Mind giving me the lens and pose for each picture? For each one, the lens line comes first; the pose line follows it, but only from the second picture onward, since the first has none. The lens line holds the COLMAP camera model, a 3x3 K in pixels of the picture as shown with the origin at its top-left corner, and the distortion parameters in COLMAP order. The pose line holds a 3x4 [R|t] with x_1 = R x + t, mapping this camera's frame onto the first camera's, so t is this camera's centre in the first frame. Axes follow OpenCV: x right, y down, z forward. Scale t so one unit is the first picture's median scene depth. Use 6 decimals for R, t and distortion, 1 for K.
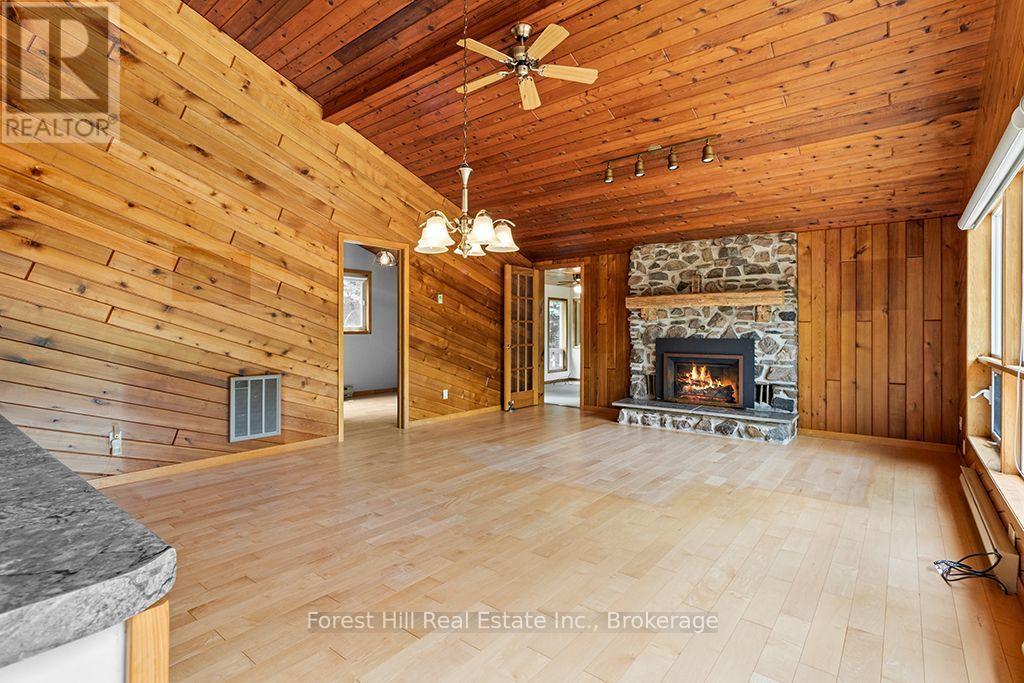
lens RADIAL K [[484.3, 0, 510.8], [0, 484.3, 337.6], [0, 0, 1]] dist [0.002716, 0.000302]
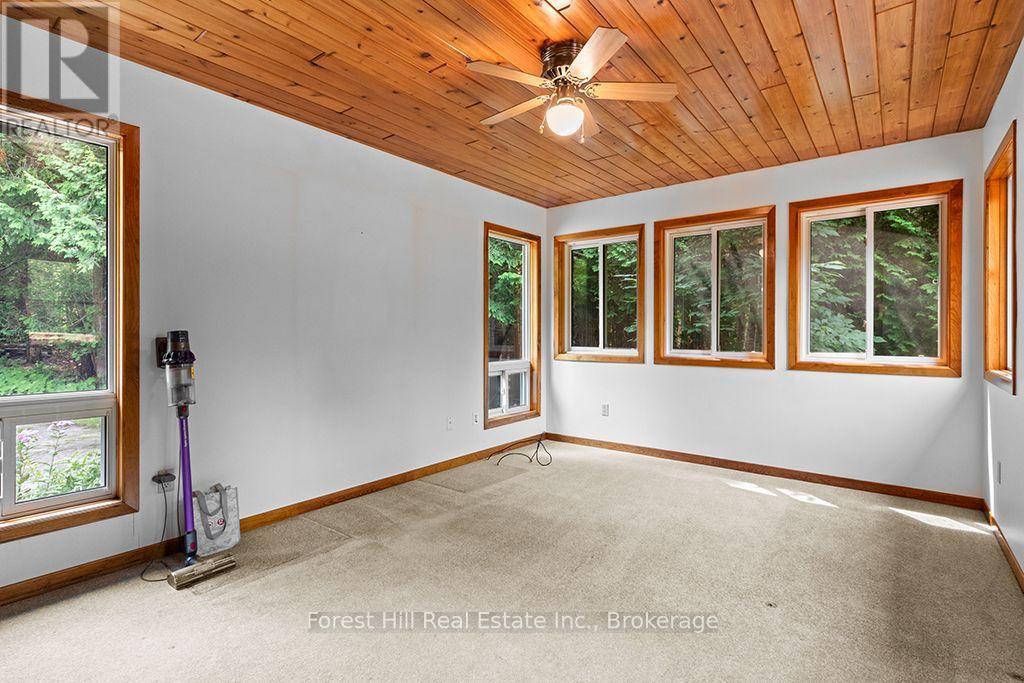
lens RADIAL K [[484.3, 0, 513.9], [0, 484.3, 337.0], [0, 0, 1]] dist [0.002716, 0.000302]
pose [[0.999979, 0.000827, 0.006423, 0.092197], [-0.000820, 0.999999, -0.000988, 0.003686], [-0.006424, 0.000983, 0.999979, 0.599853]]
